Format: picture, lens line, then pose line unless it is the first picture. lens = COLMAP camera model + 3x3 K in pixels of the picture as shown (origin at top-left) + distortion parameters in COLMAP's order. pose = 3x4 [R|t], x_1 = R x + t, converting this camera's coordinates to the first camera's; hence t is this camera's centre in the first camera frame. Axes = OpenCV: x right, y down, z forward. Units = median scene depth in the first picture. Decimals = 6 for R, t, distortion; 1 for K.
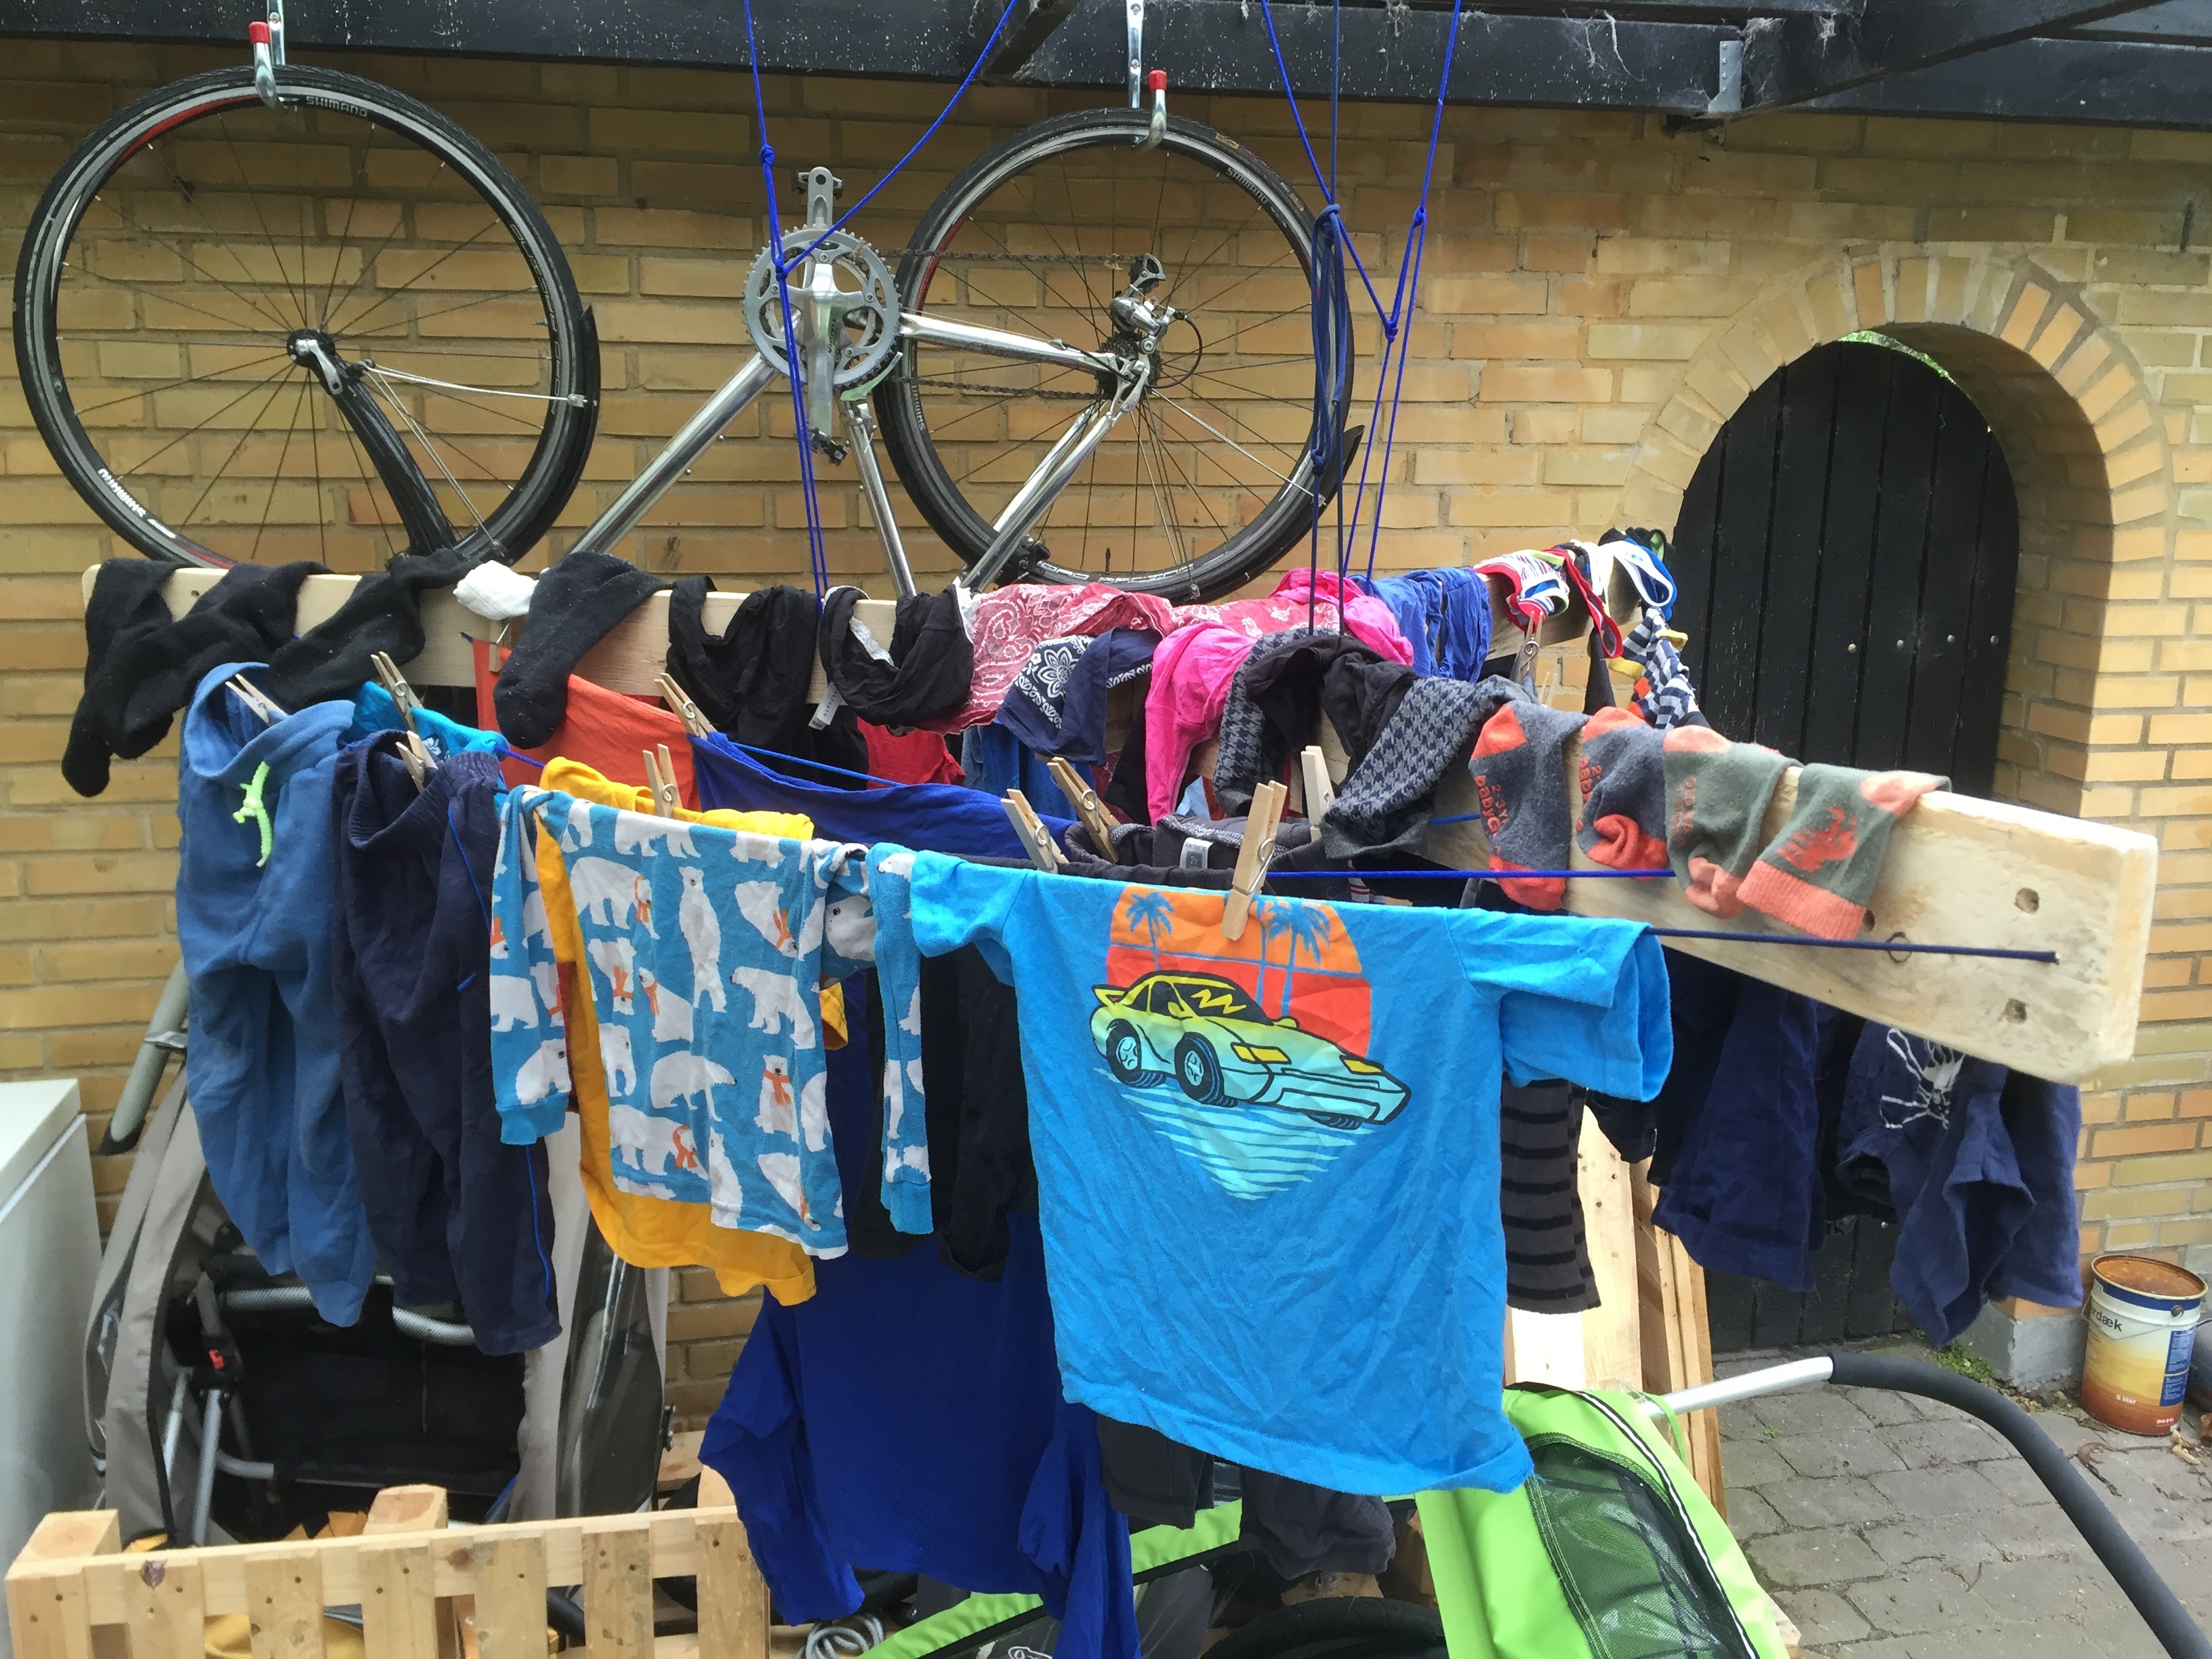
lens RADIAL K [[1885.2, 0, 1106.0], [0, 1885.2, 829.5], [0, 0, 1]] dist [0.081571, -0.110563]
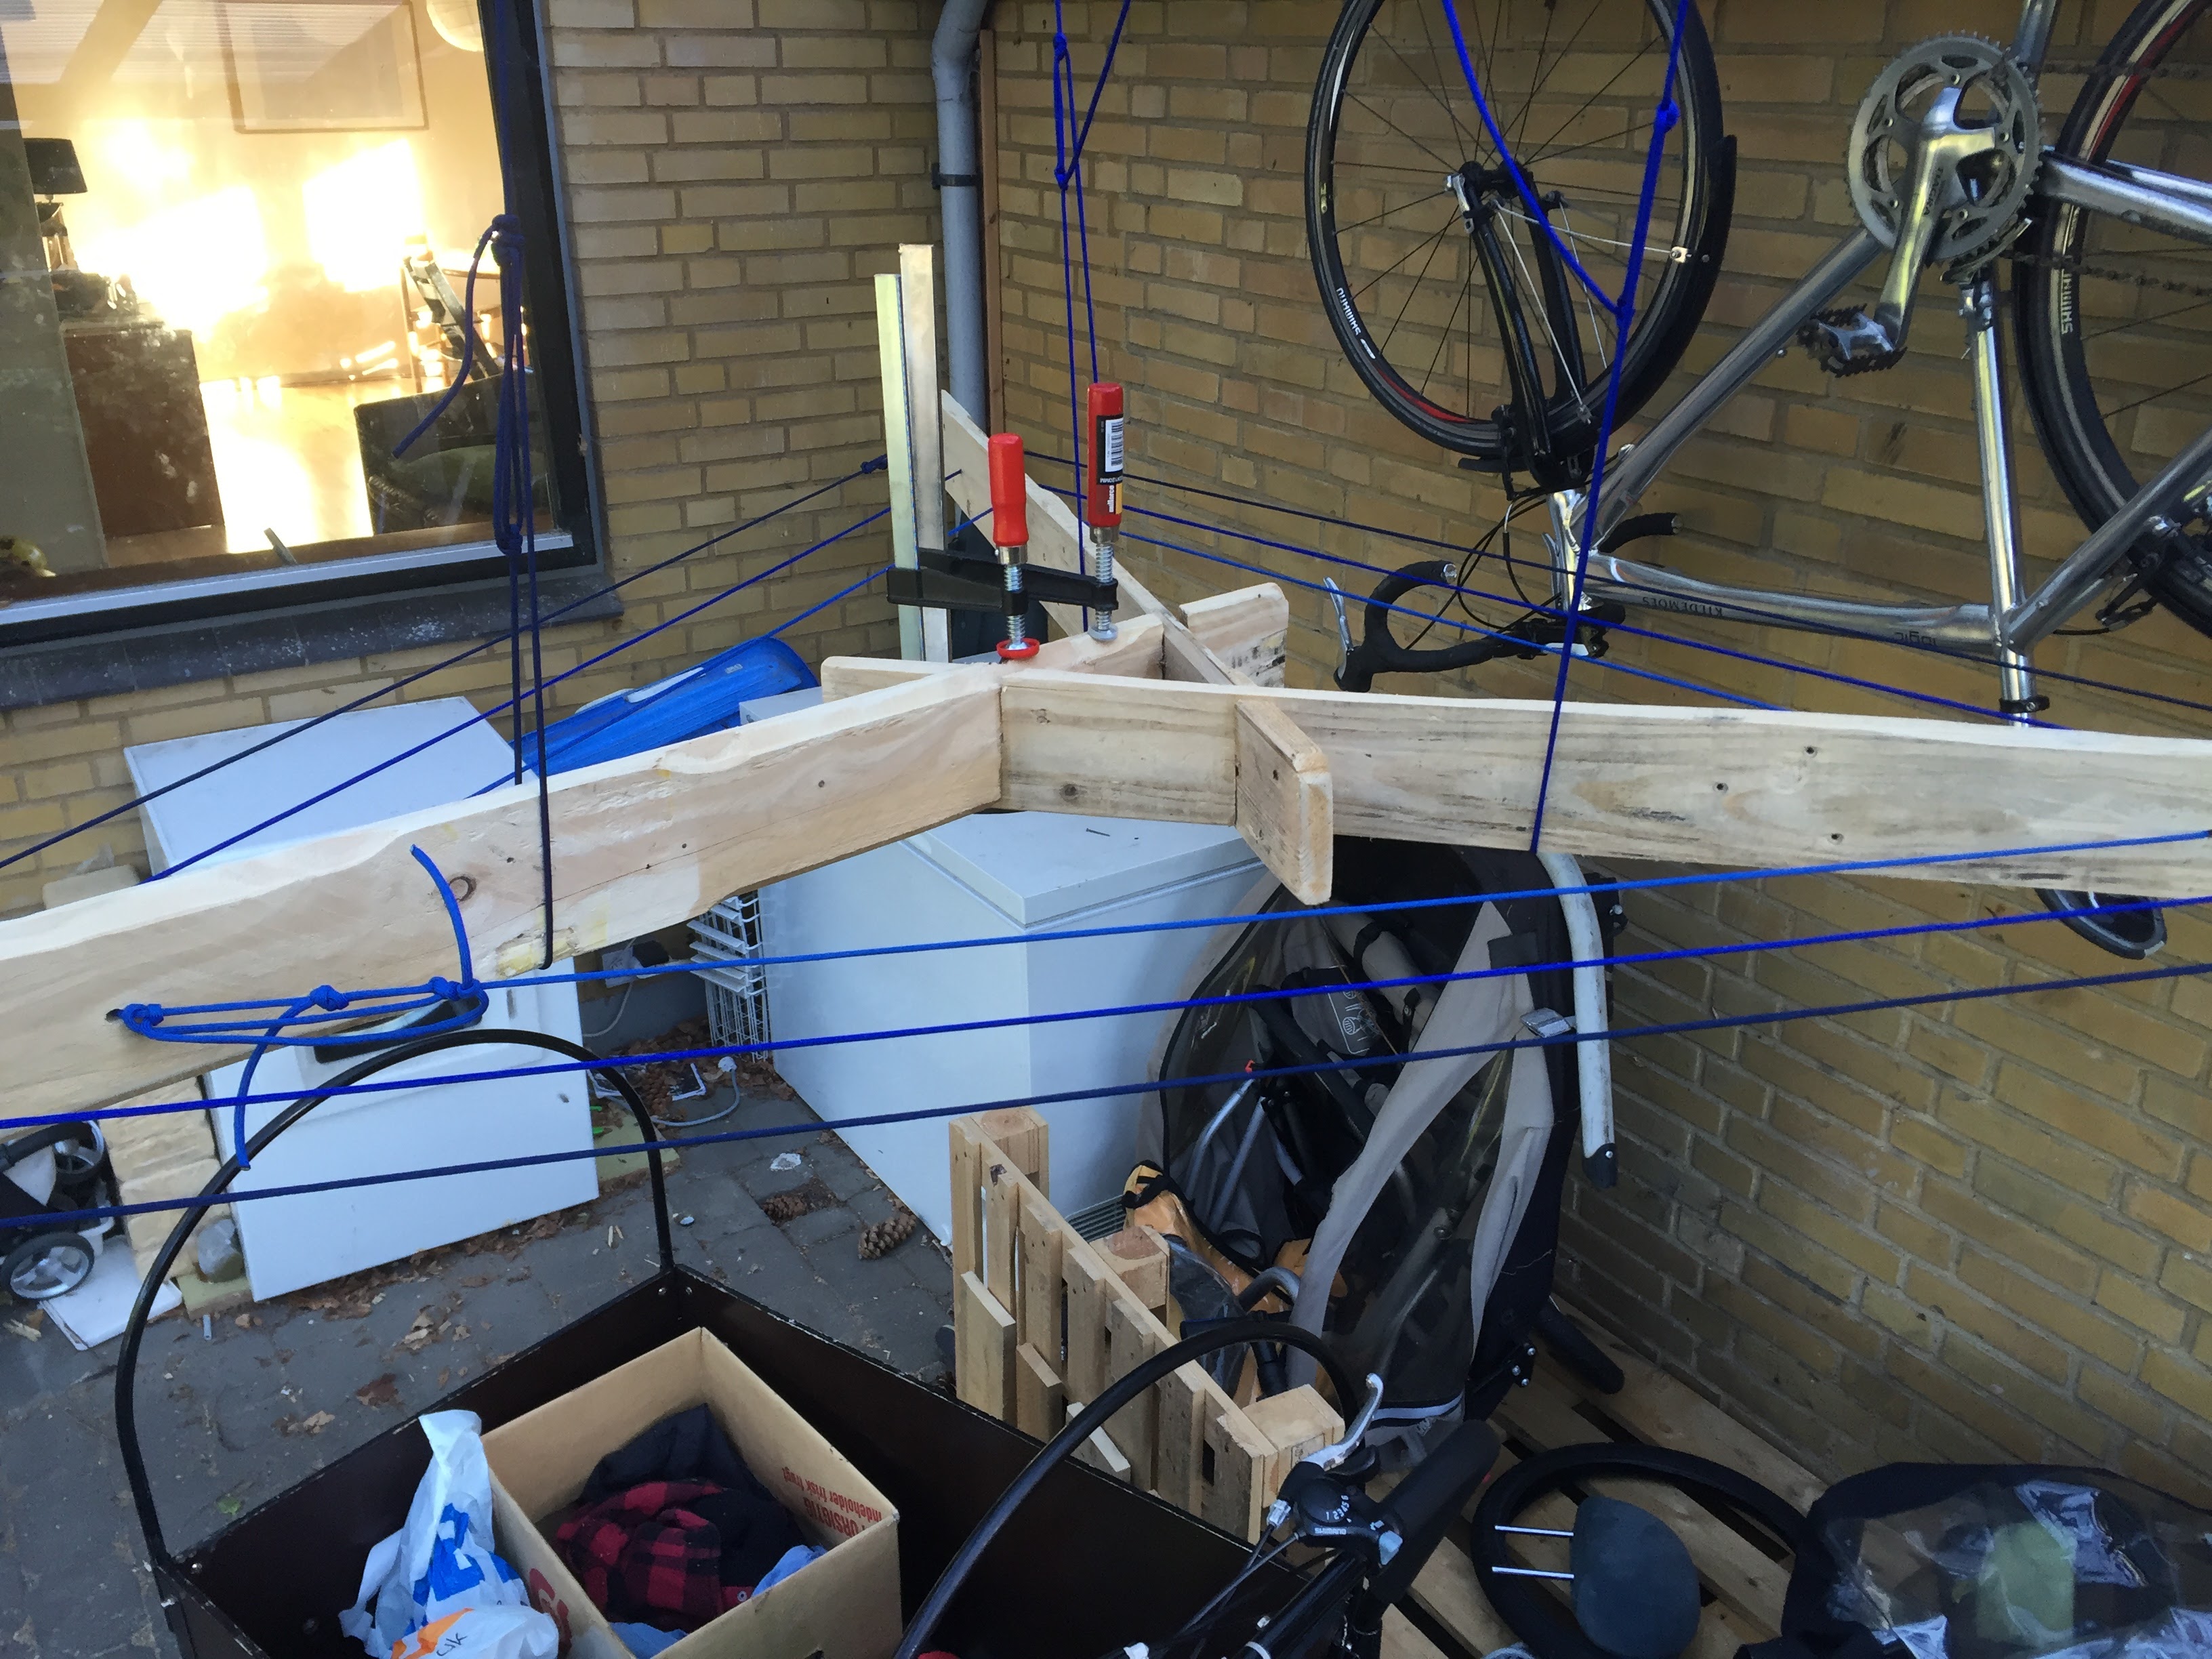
lens RADIAL K [[1885.2, 0, 1106.0], [0, 1885.2, 829.5], [0, 0, 1]] dist [0.081571, -0.110563]
pose [[0.361597, 0.352251, -0.863230, 0.412819], [-0.215161, 0.932416, 0.290355, -0.163476], [0.907168, 0.080742, 0.412950, 0.402489]]
